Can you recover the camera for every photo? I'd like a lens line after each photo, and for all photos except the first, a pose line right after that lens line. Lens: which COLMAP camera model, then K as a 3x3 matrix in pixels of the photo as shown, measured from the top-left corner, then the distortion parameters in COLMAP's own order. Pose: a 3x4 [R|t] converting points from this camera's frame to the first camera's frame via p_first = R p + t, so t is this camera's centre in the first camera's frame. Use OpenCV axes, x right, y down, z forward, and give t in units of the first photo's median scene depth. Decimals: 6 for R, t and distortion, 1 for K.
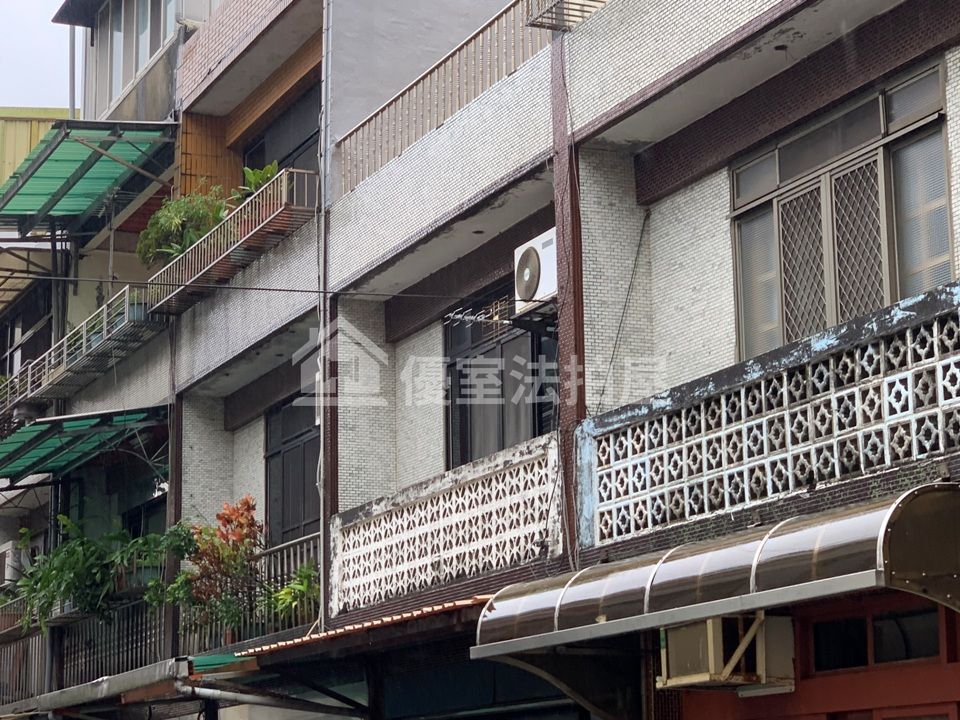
lens RADIAL K [[2230.3, 0, 480.0], [0, 2230.3, 360.0], [0, 0, 1]] dist [-0.231183, 3.520879]
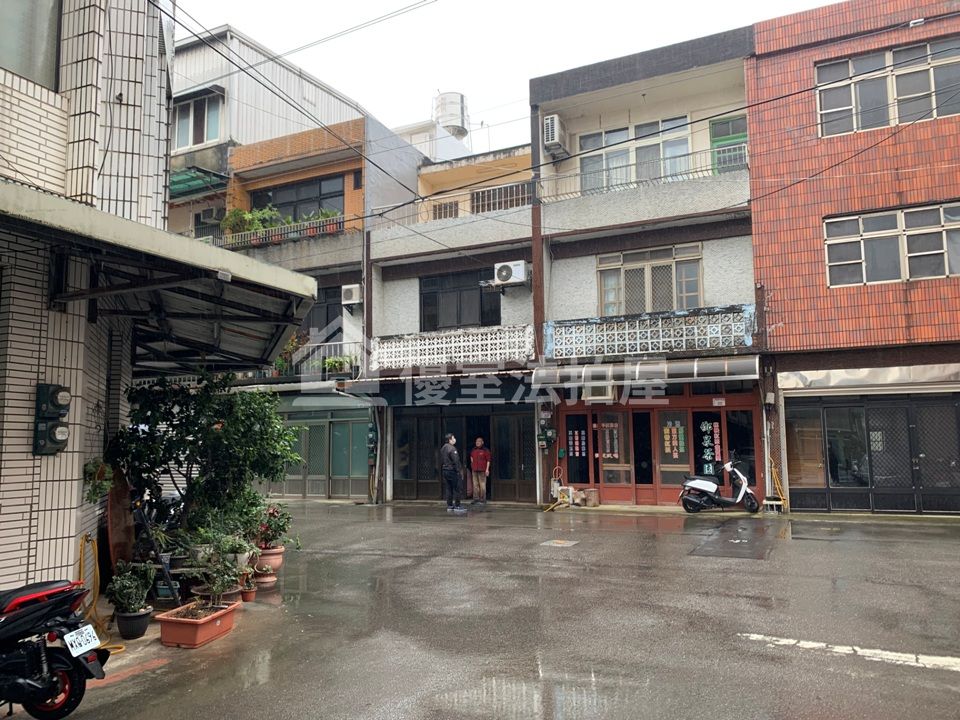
lens RADIAL K [[727.2, 0, 477.8], [0, 727.2, 371.4], [0, 0, 1]] dist [0.139853, -0.374851]
pose [[0.769016, 0.071583, 0.635209, -0.842135], [-0.133842, 0.989715, 0.050503, 0.069664], [-0.625061, -0.123855, 0.770687, 0.219419]]
